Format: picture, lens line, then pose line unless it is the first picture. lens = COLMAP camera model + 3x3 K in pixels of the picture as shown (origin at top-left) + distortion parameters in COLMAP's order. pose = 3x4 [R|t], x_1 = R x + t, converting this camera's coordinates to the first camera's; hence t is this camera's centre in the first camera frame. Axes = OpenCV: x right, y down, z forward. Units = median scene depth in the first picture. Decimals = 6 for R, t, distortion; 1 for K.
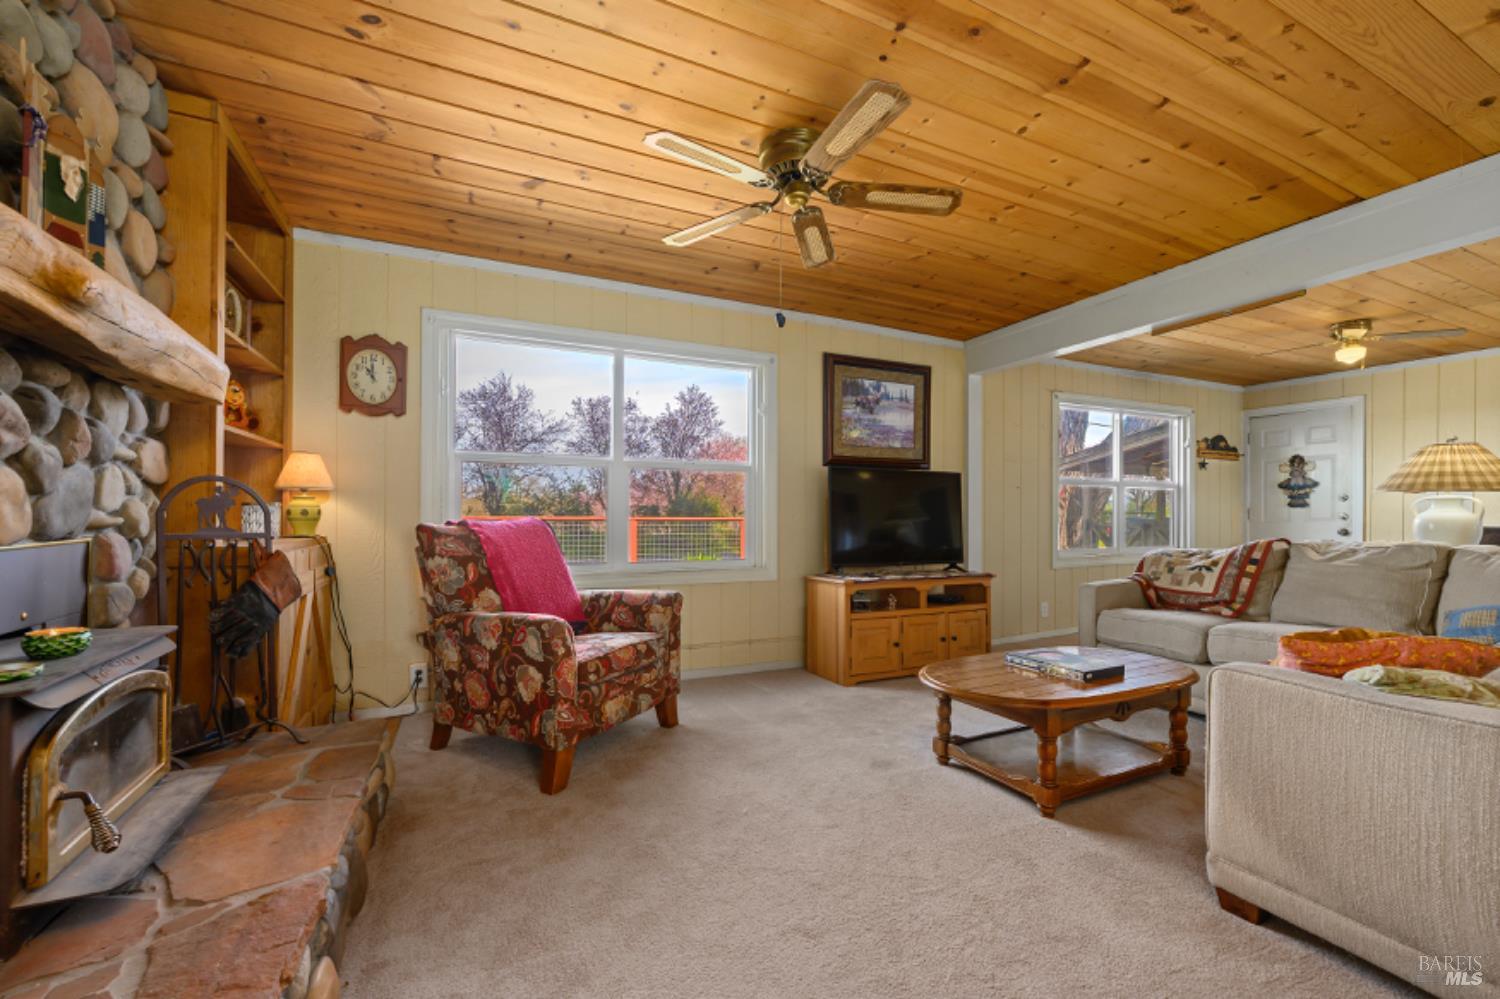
lens RADIAL K [[610.4, 0, 747.4], [0, 610.4, 510.1], [0, 0, 1]] dist [0.000363, -0.000523]
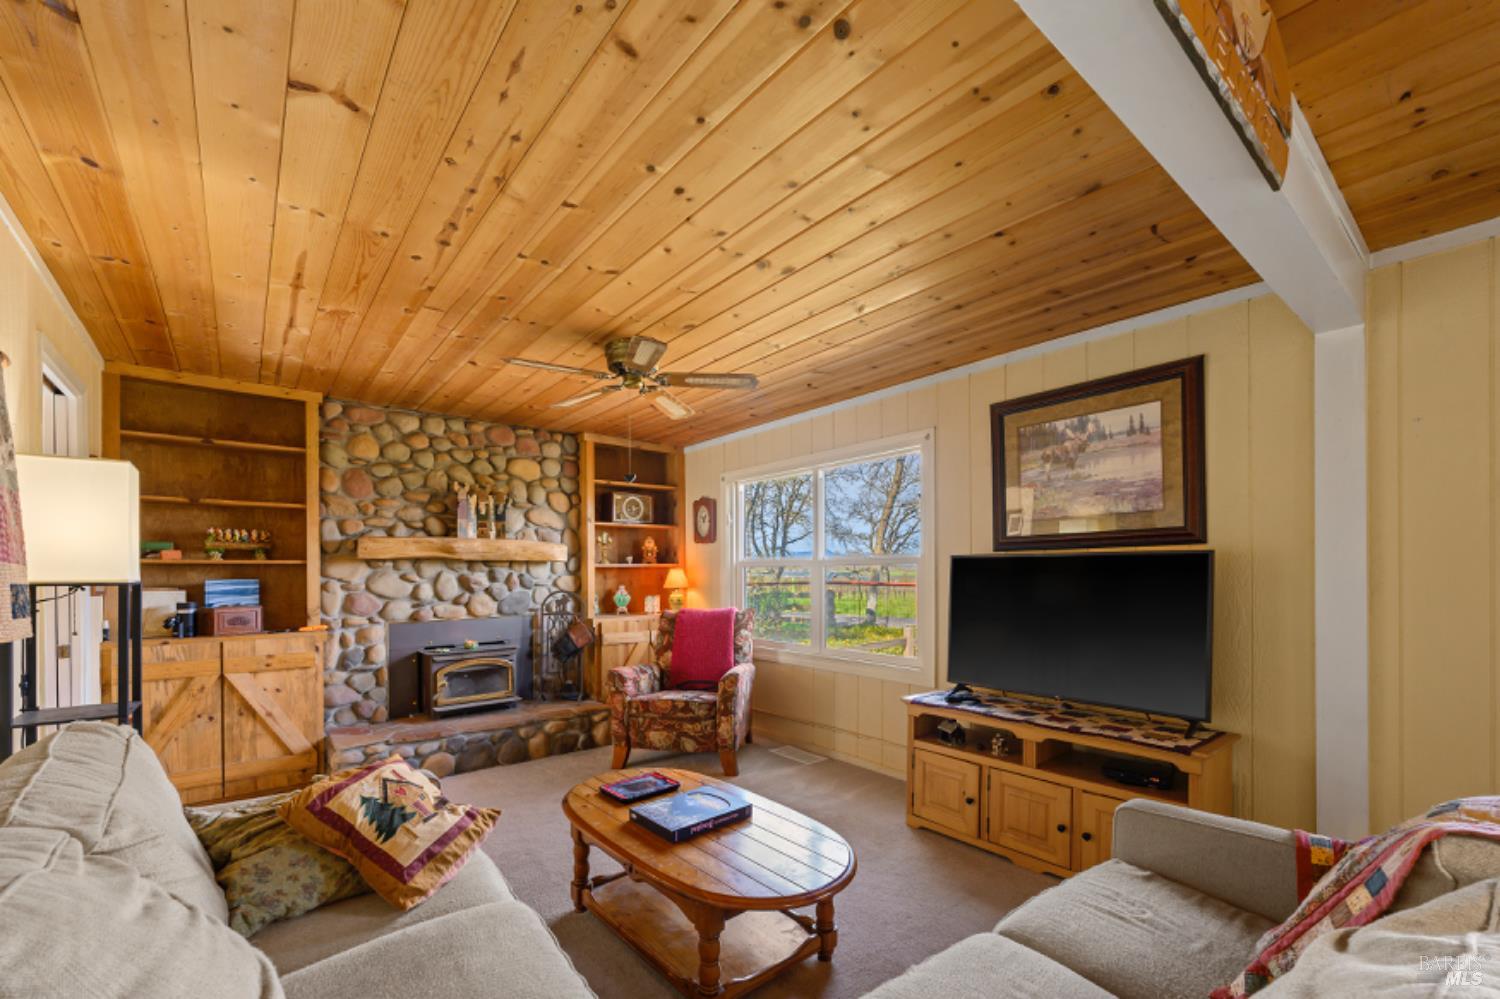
lens RADIAL K [[610.4, 0, 744.4], [0, 610.4, 574.6], [0, 0, 1]] dist [0.000363, -0.000523]
pose [[0.245037, -0.006092, -0.969495, 0.763493], [0.012536, 0.999917, -0.003114, -0.043817], [0.969433, -0.011391, 0.245093, 0.488149]]
